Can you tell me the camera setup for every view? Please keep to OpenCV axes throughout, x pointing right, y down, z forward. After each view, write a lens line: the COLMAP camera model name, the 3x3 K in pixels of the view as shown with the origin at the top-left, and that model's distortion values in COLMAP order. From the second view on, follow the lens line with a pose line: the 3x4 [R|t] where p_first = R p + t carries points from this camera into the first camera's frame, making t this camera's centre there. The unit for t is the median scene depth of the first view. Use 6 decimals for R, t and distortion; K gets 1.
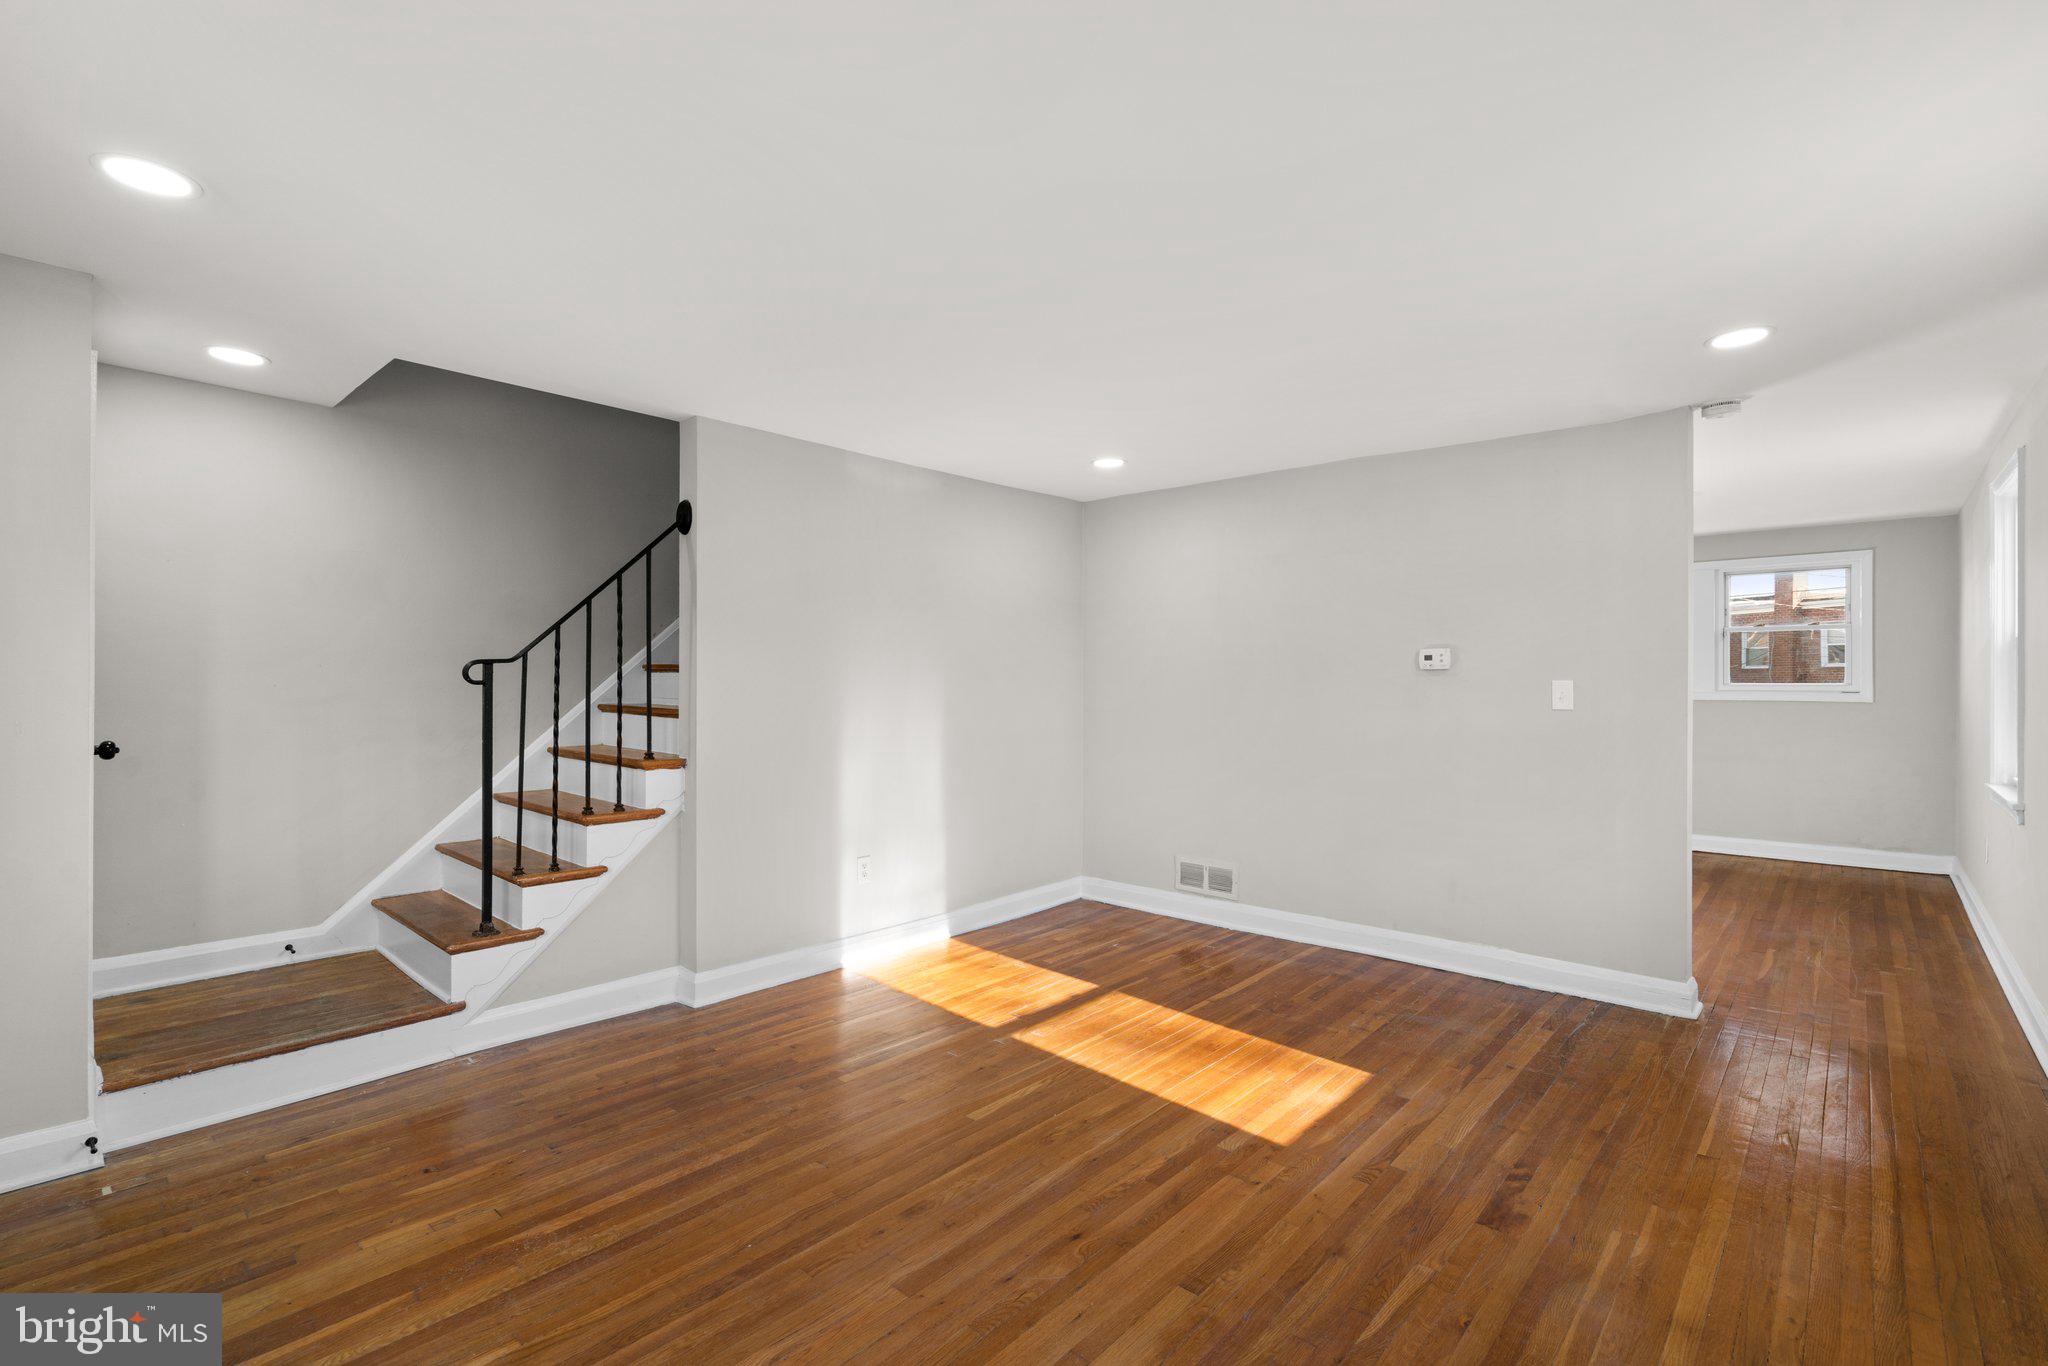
lens RADIAL K [[929.8, 0, 1025.7], [0, 929.8, 684.6], [0, 0, 1]] dist [-0.003031, 0.000194]
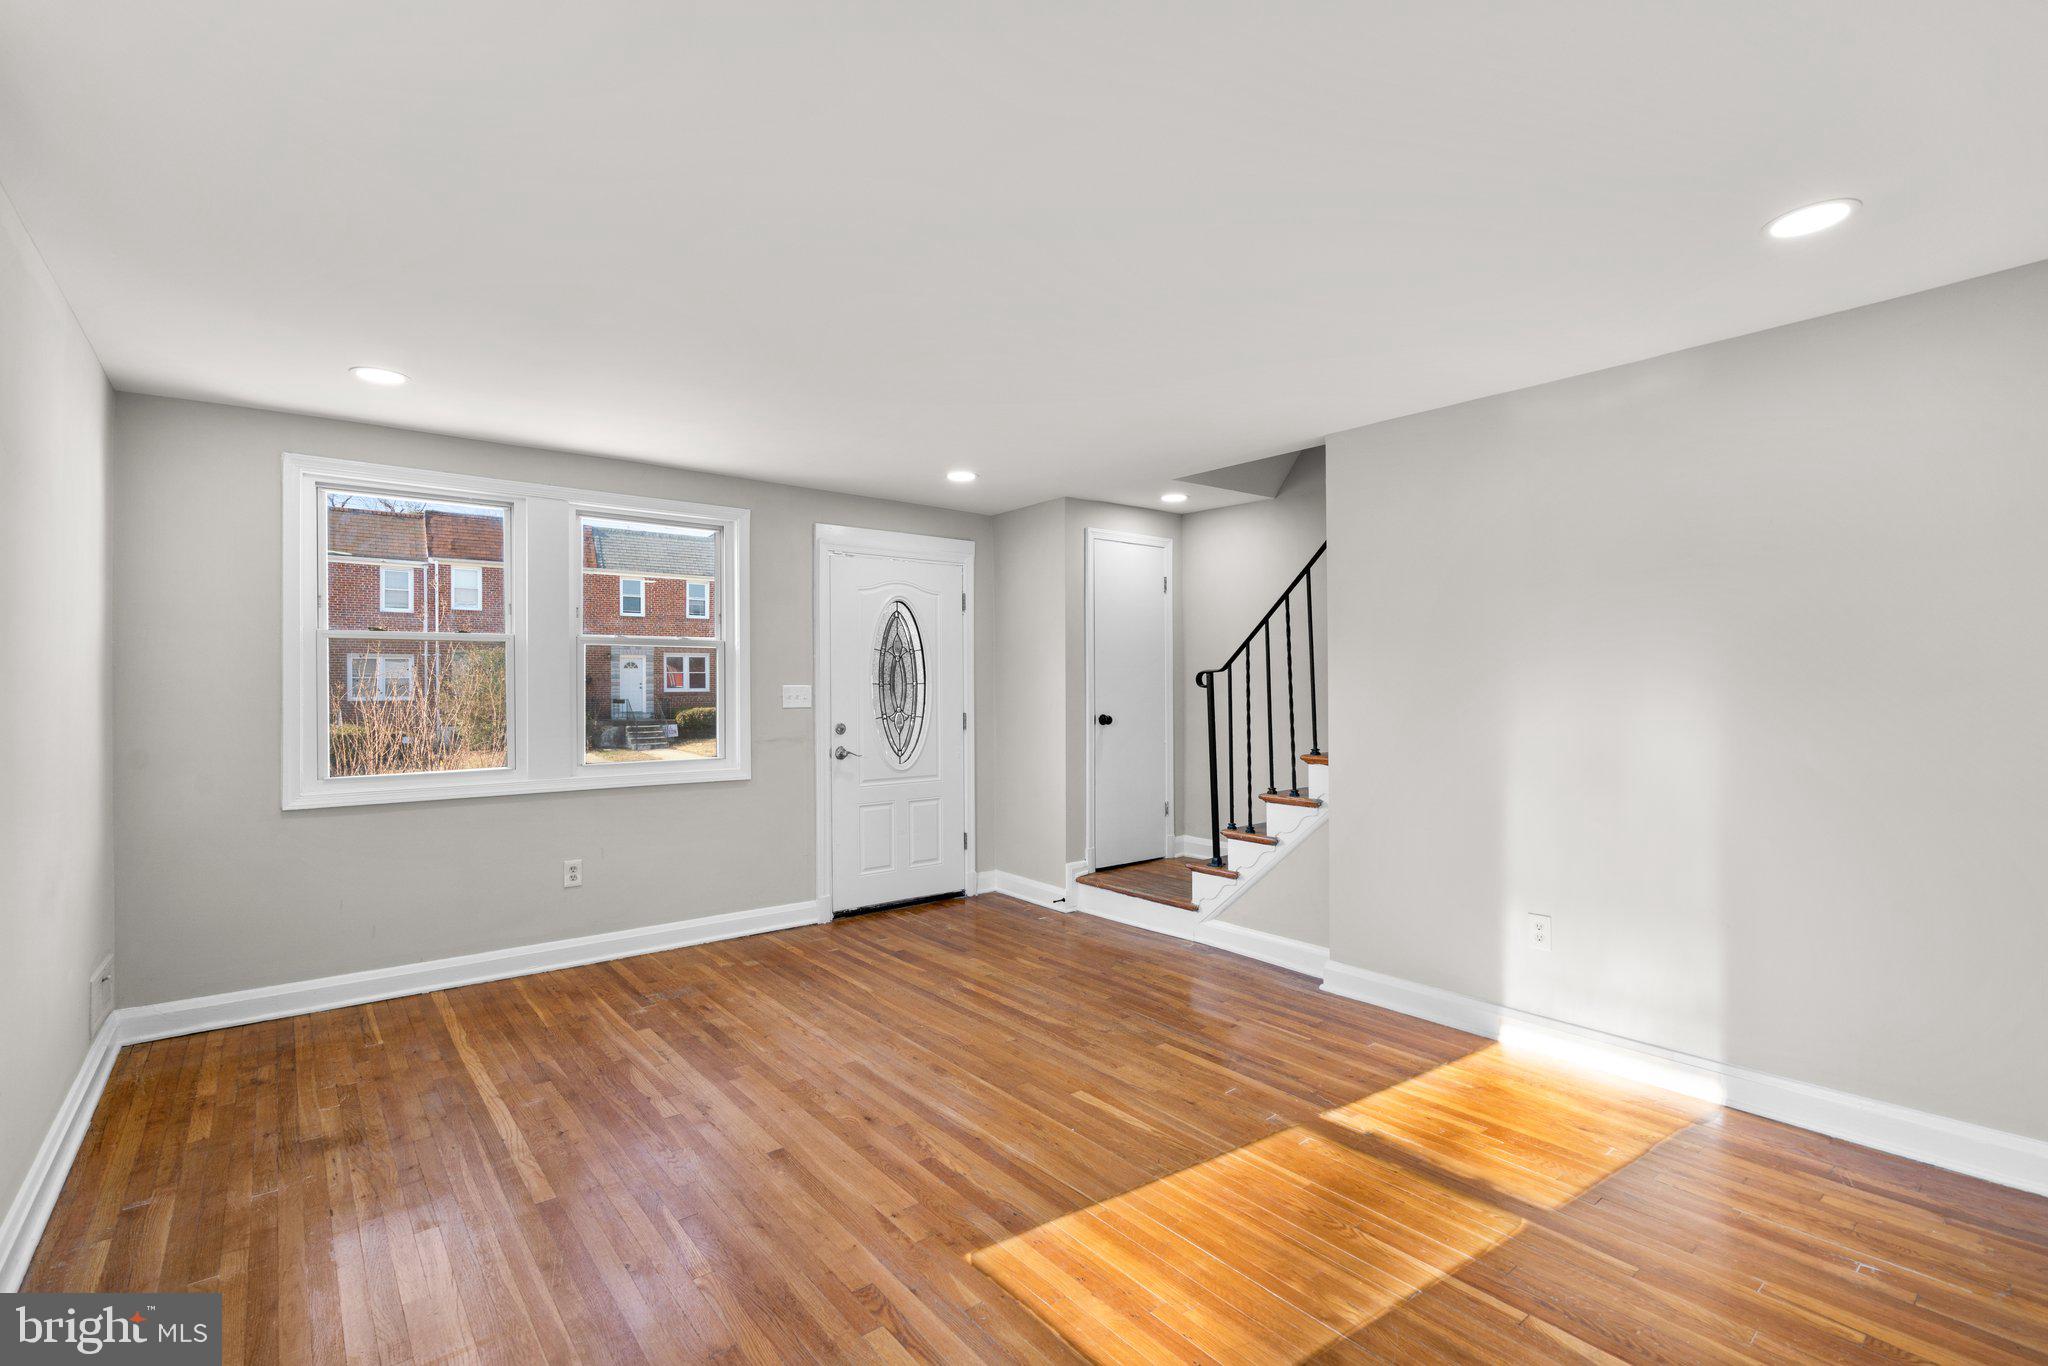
lens RADIAL K [[929.8, 0, 1025.7], [0, 929.8, 684.6], [0, 0, 1]] dist [-0.003031, 0.000194]
pose [[-0.160587, -0.002299, -0.987019, 0.776327], [0.001118, 0.999996, -0.002511, -0.001597], [0.987021, -0.001507, -0.160584, 0.856382]]
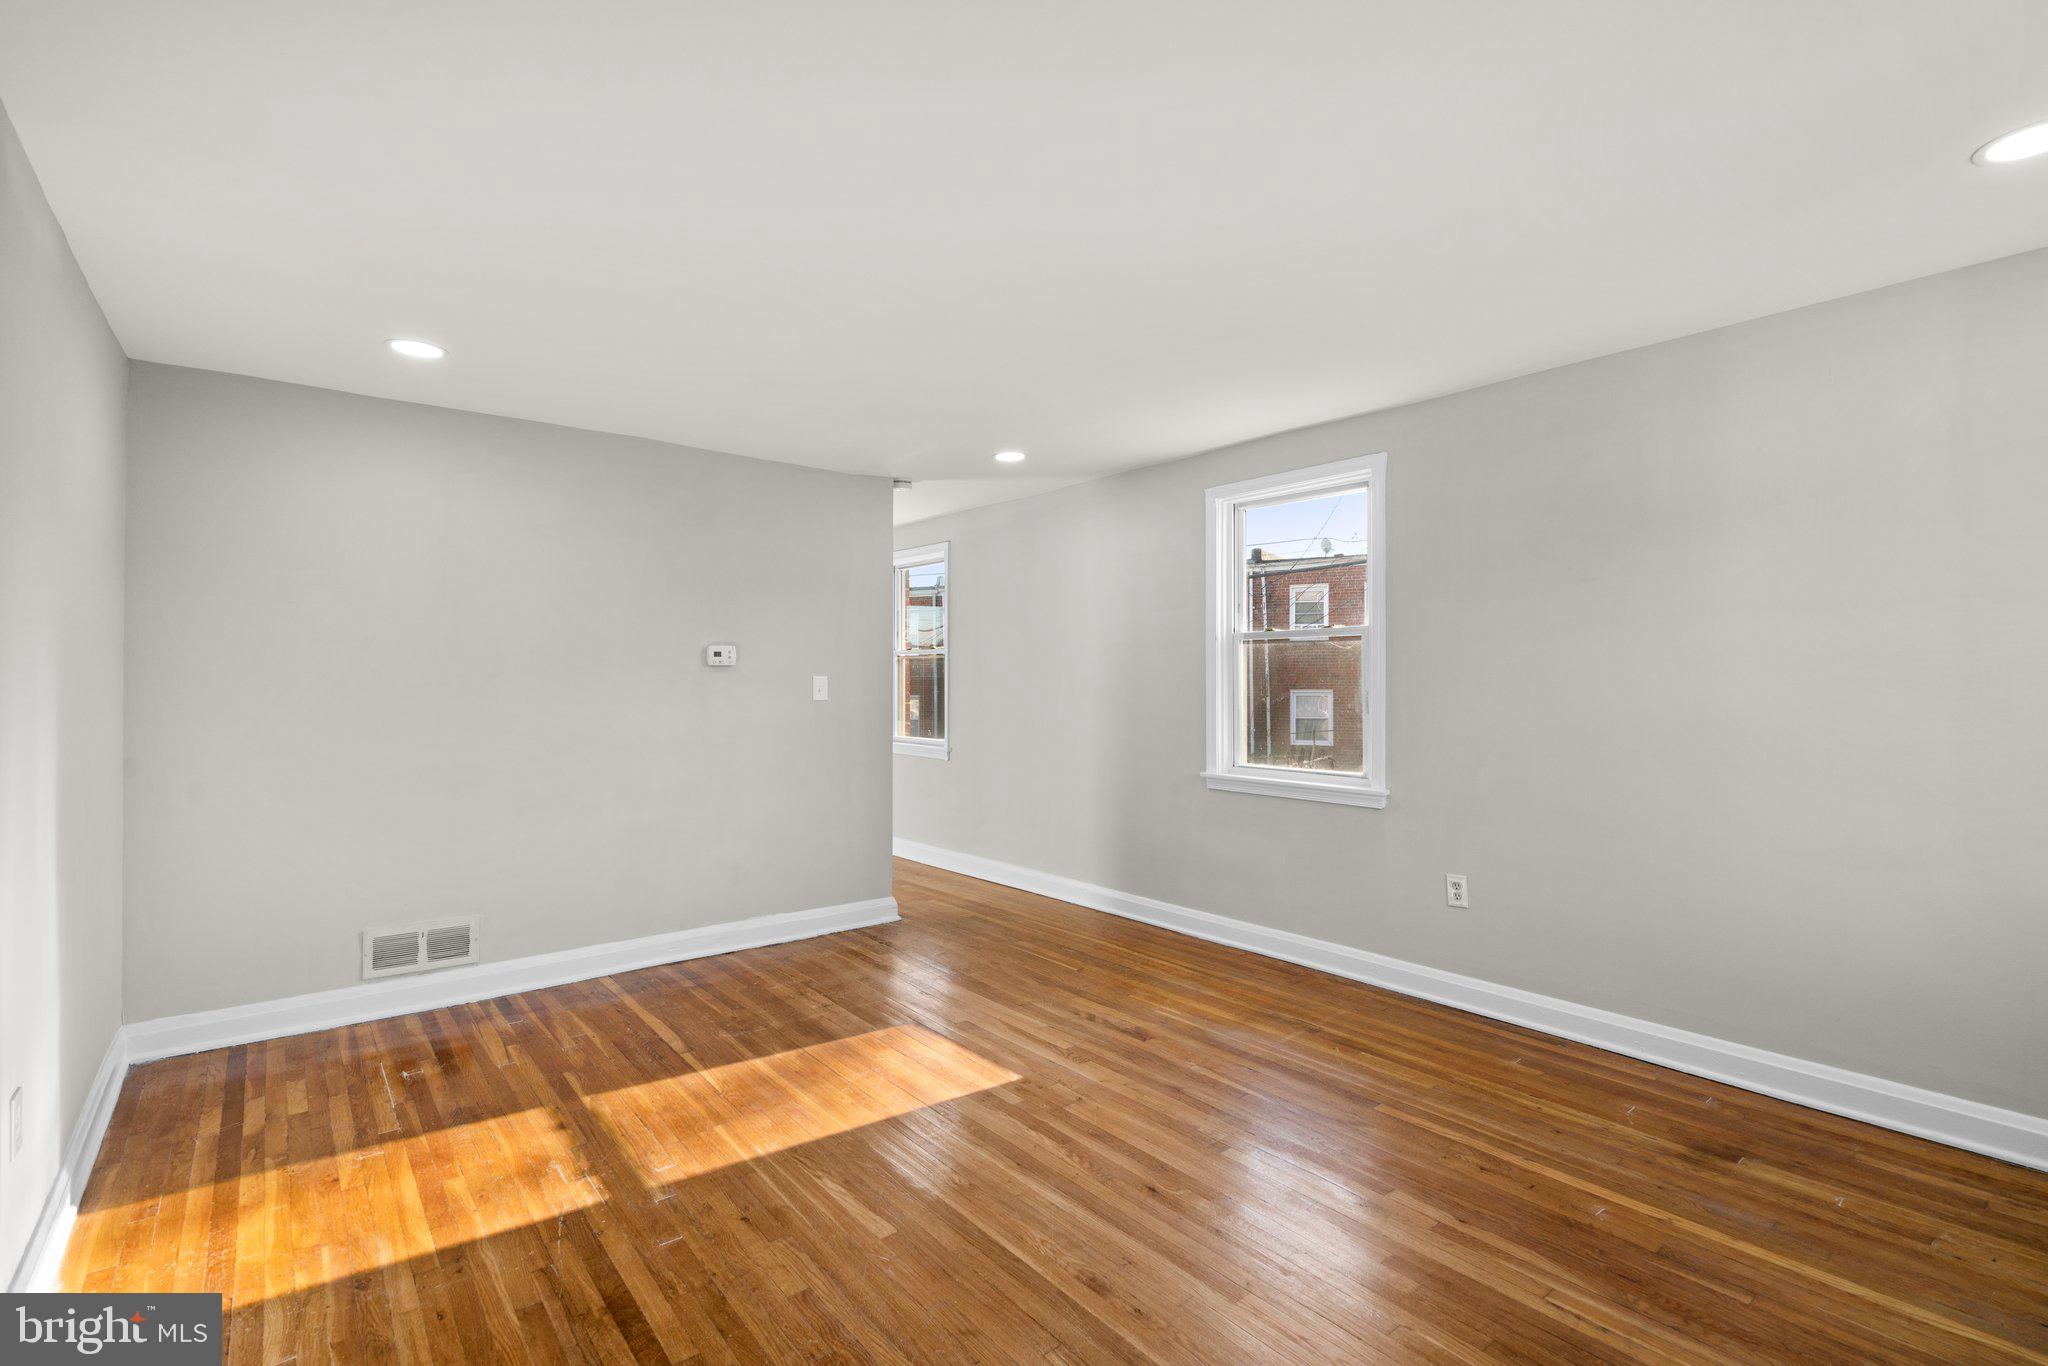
lens RADIAL K [[929.8, 0, 1025.7], [0, 929.8, 684.6], [0, 0, 1]] dist [-0.003031, 0.000194]
pose [[0.164432, -0.006787, 0.986365, -0.618389], [0.005387, 0.999968, 0.005982, 0.000685], [-0.986374, 0.004330, 0.164463, 0.580515]]
